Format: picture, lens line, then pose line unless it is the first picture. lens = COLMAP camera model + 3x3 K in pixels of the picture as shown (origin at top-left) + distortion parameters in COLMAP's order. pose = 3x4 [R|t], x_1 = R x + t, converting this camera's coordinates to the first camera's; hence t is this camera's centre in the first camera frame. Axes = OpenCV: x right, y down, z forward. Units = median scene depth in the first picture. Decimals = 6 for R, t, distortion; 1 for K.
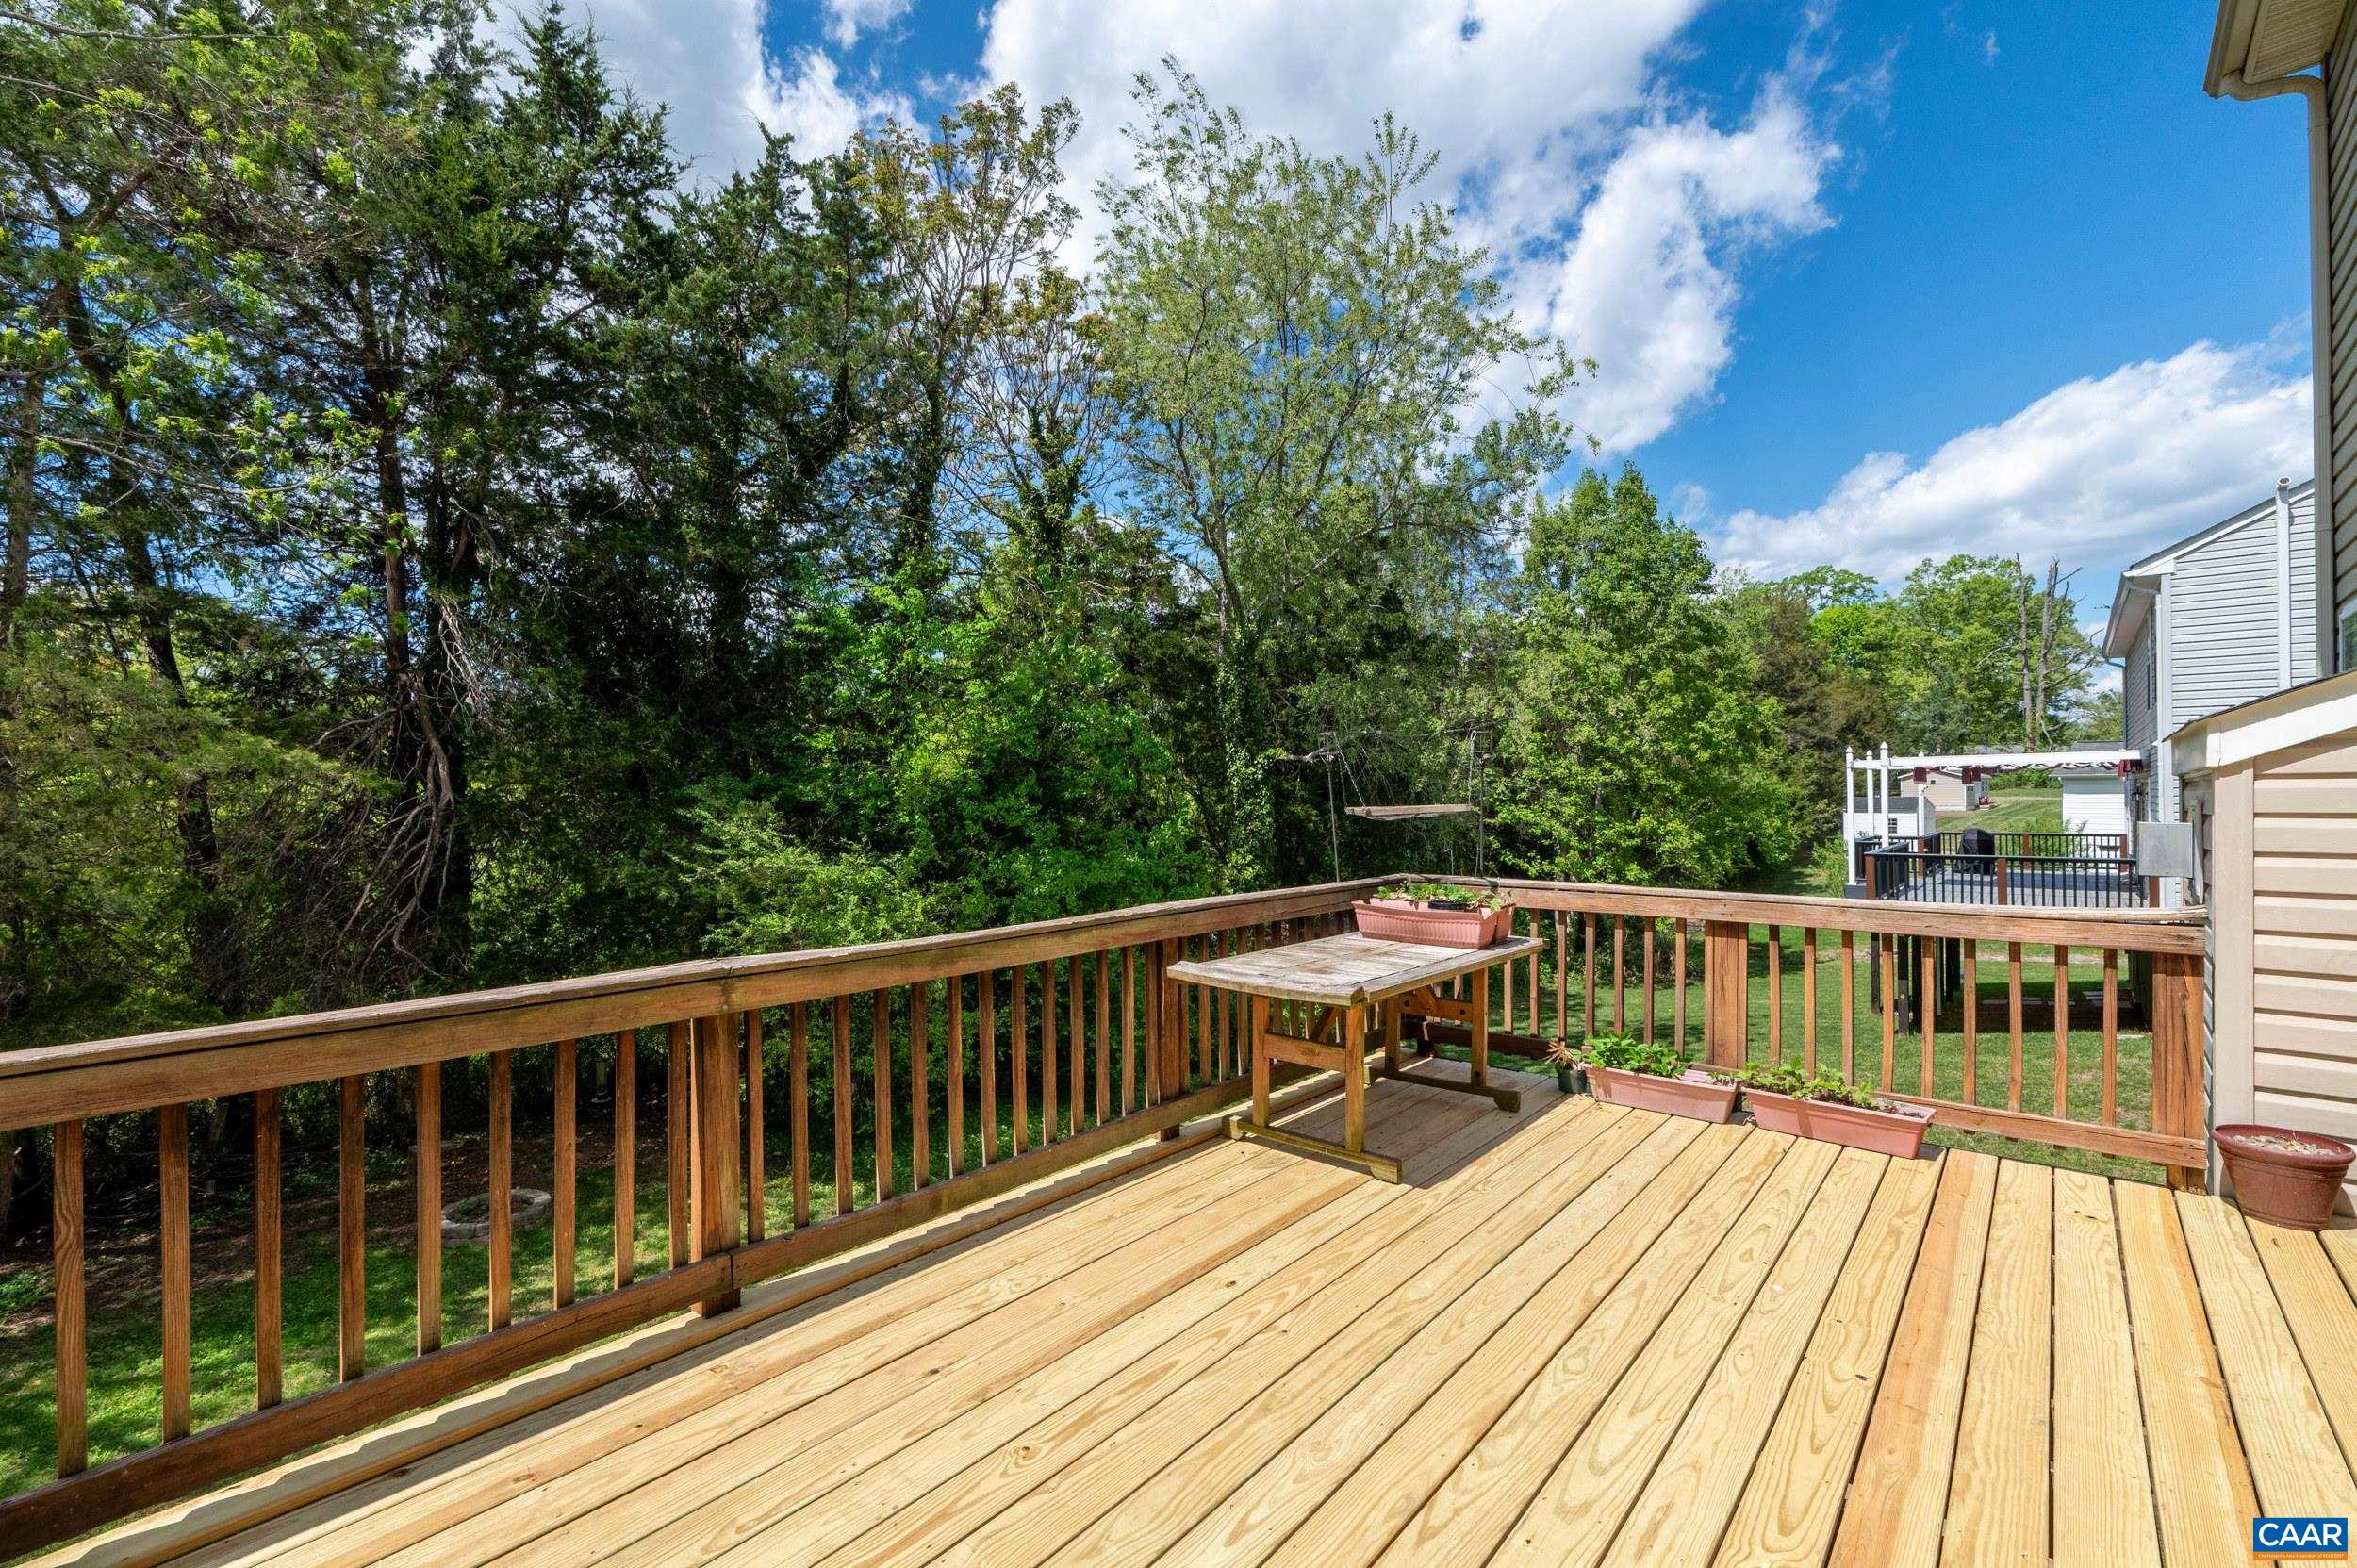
lens RADIAL K [[1036.5, 0, 1183.3], [0, 1036.5, 790.0], [0, 0, 1]] dist [-0.000104, 0.000123]
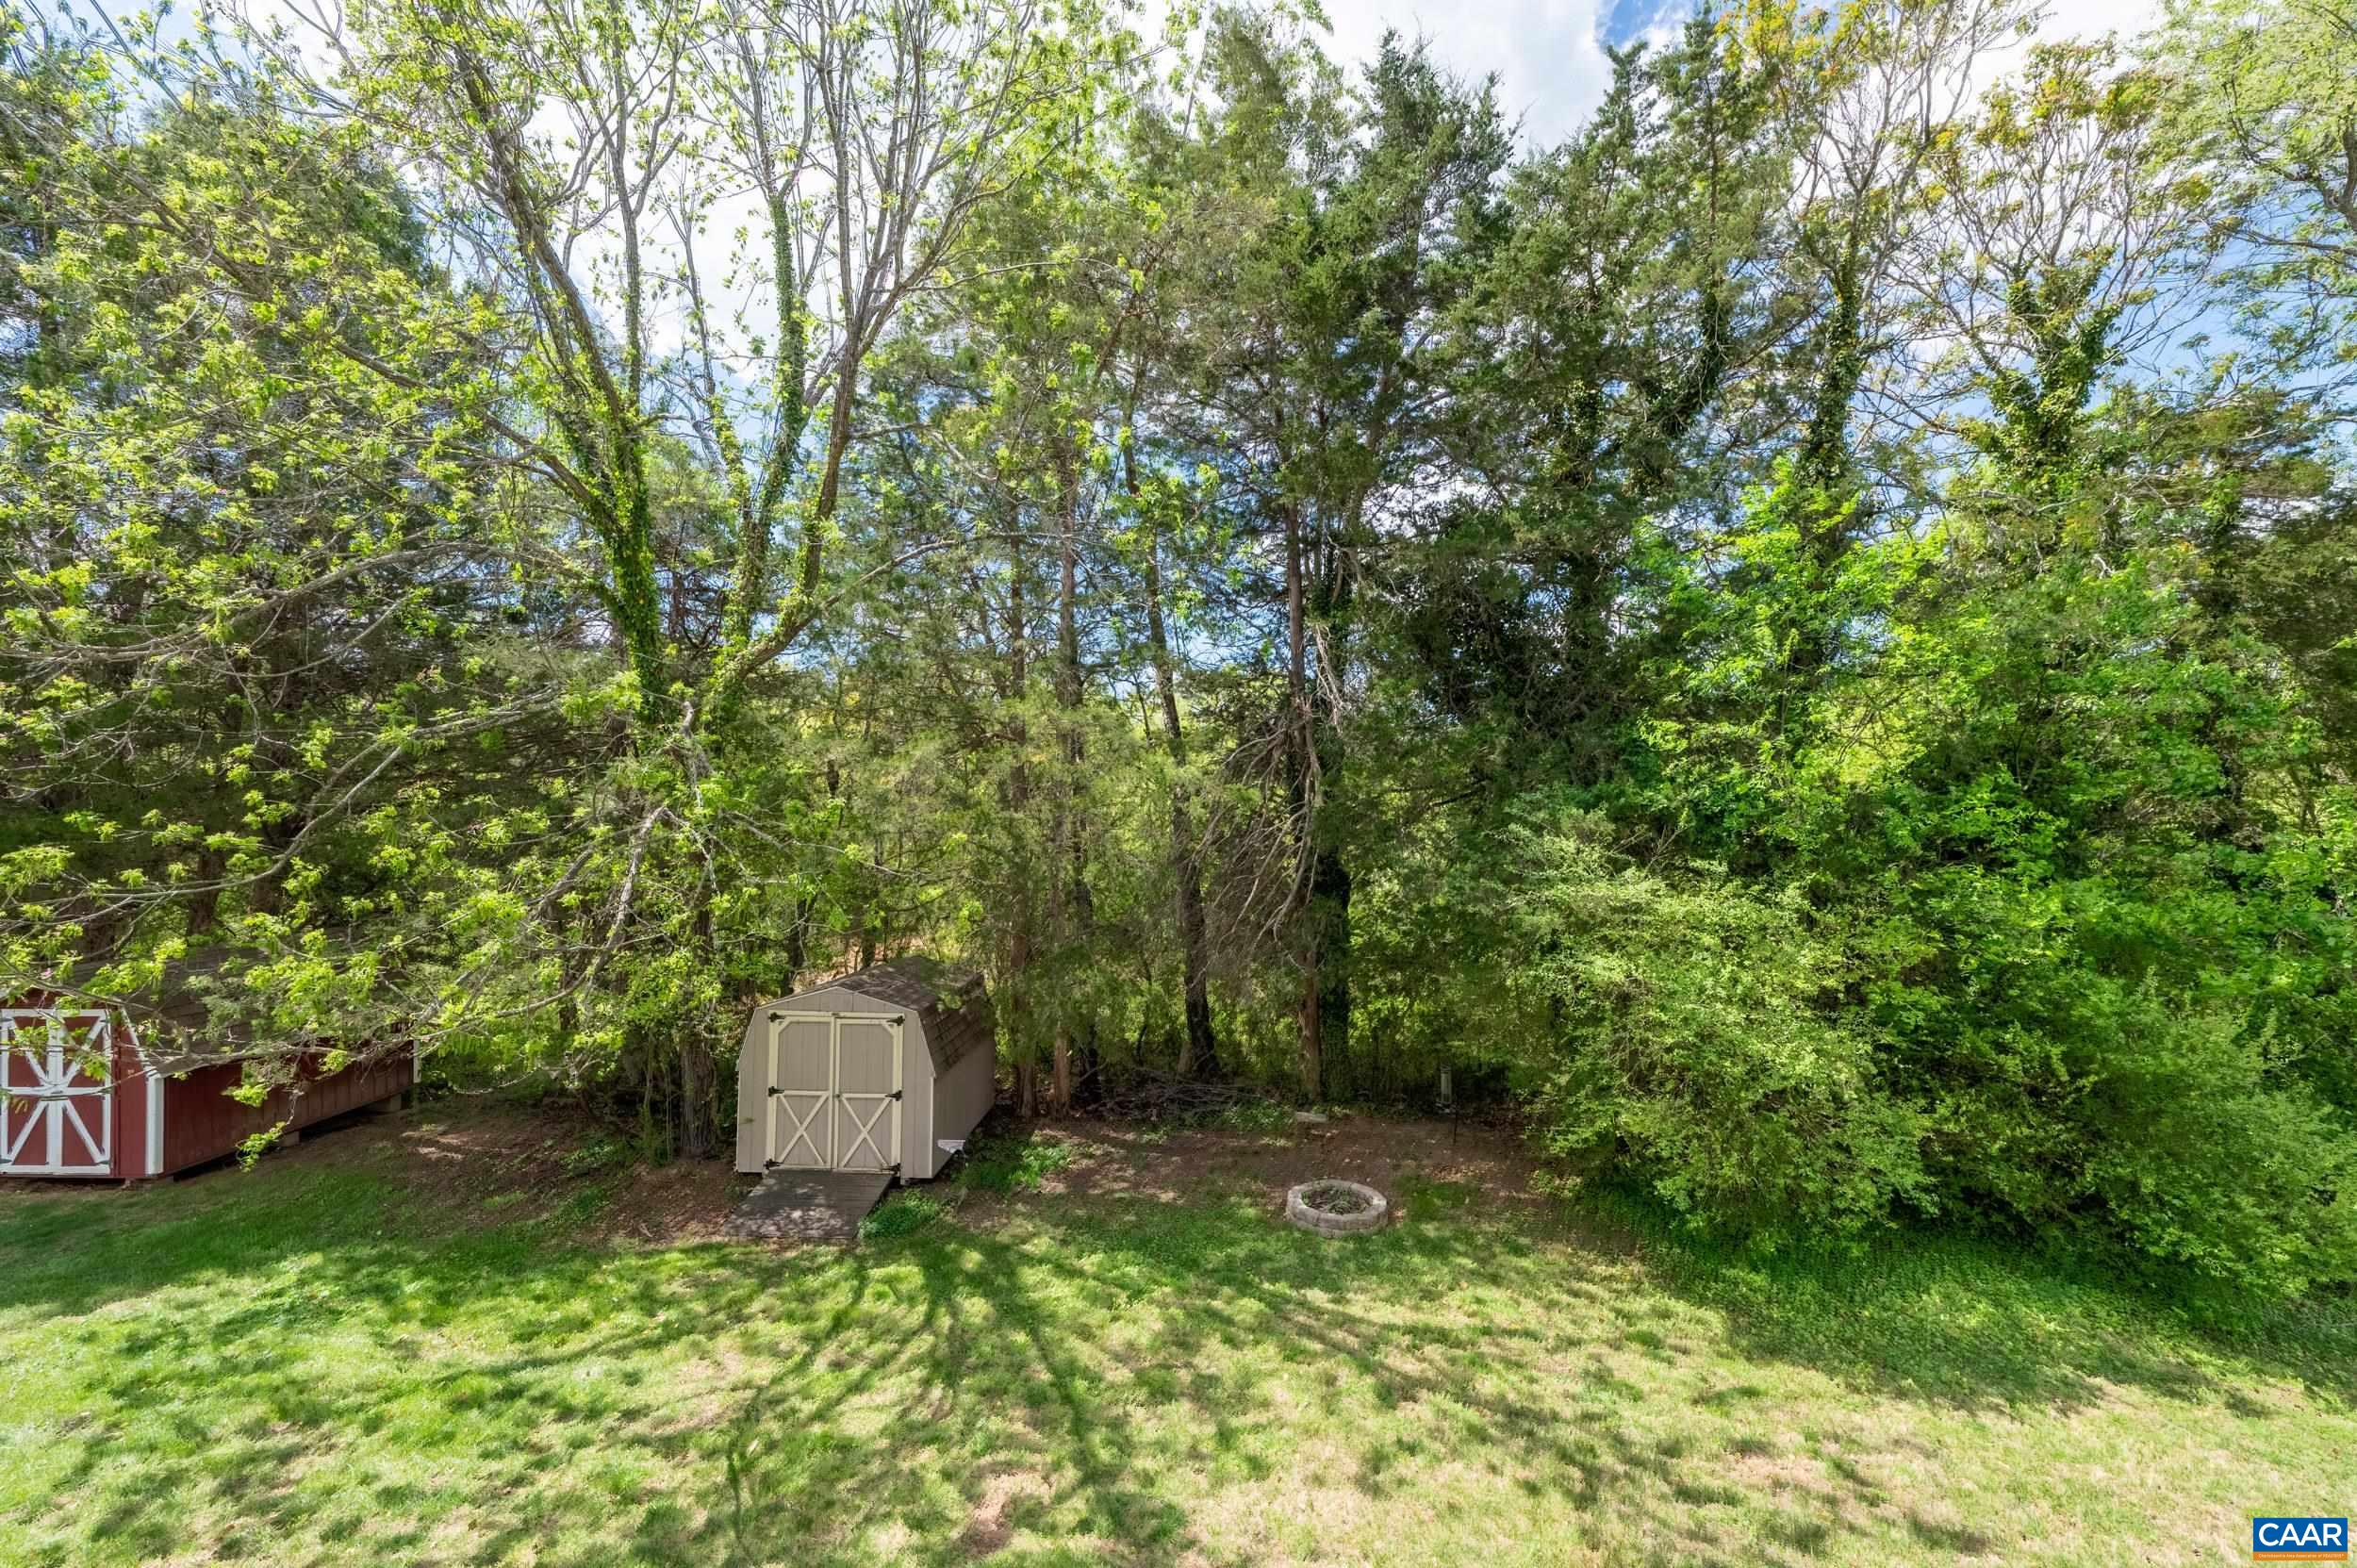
lens RADIAL K [[926.1, 0, 1183.2], [0, 926.1, 788.3], [0, 0, 1]] dist [0.000223, -0.000263]
pose [[0.641735, -0.004966, -0.766910, -0.032462], [0.000835, 0.999983, -0.005777, -0.004261], [0.766926, 0.003067, 0.641729, 0.193862]]
